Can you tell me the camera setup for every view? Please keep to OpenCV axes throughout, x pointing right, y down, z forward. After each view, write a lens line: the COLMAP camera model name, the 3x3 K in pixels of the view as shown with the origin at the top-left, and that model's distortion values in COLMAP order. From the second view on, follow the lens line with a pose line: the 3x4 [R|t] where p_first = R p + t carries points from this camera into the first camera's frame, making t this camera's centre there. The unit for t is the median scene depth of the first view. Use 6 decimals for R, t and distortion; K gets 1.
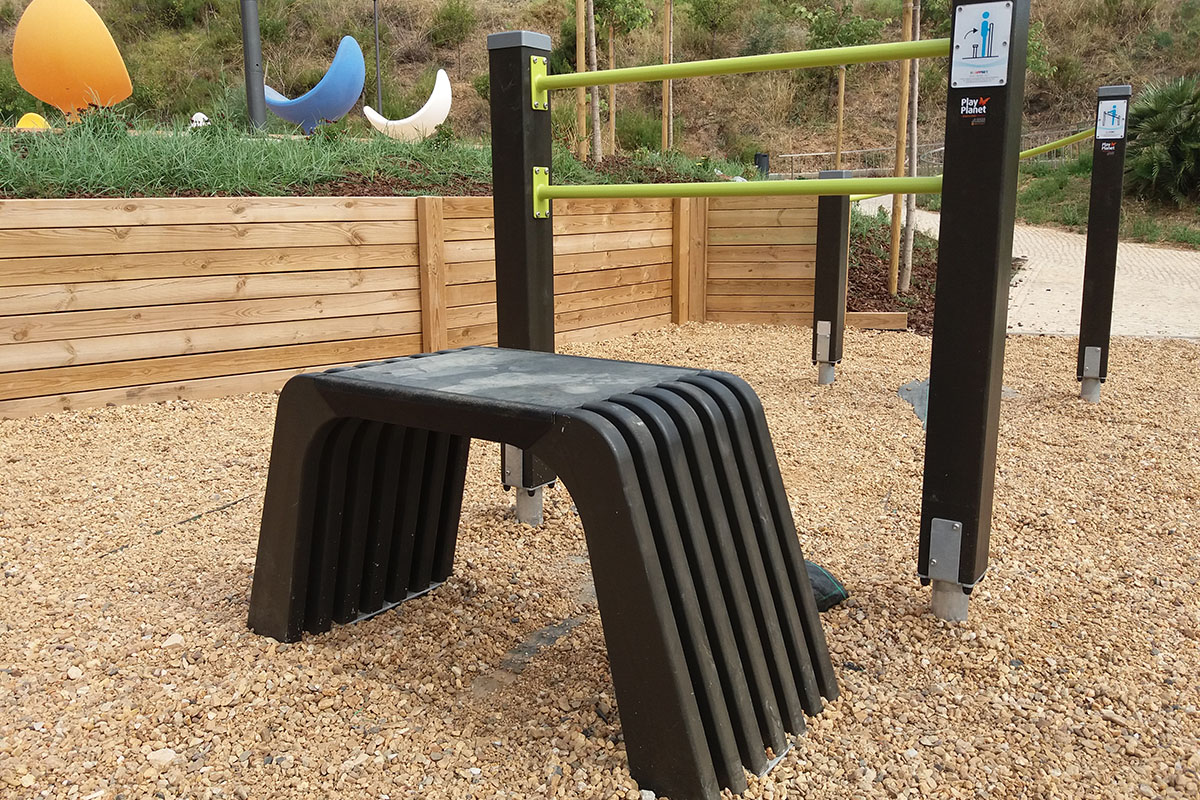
lens RADIAL K [[856.1, 0, 600.0], [0, 856.1, 400.0], [0, 0, 1]] dist [0.004573, -0.032773]
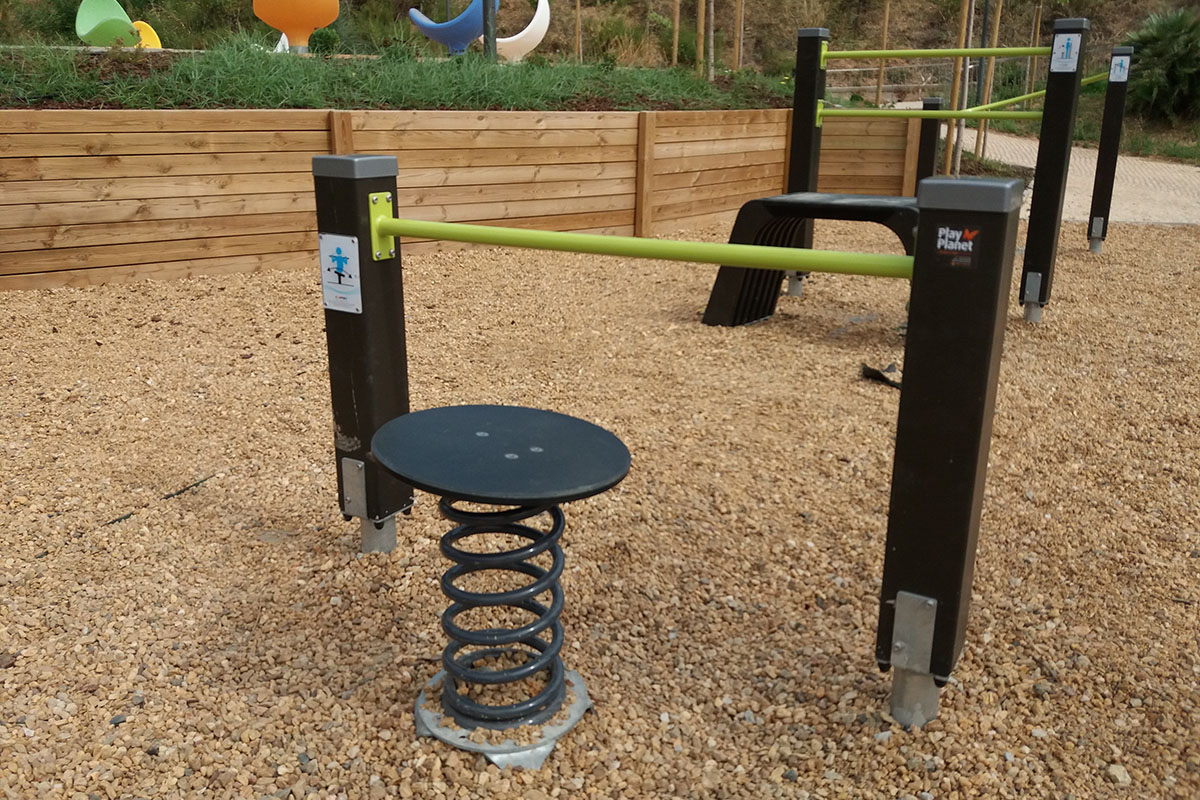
lens RADIAL K [[856.1, 0, 600.0], [0, 856.1, 400.0], [0, 0, 1]] dist [0.004573, -0.032773]
pose [[0.999895, 0.006753, 0.012787, -0.303755], [-0.007964, 0.995236, 0.097172, 0.108490], [-0.012070, -0.097263, 0.995185, -0.494769]]
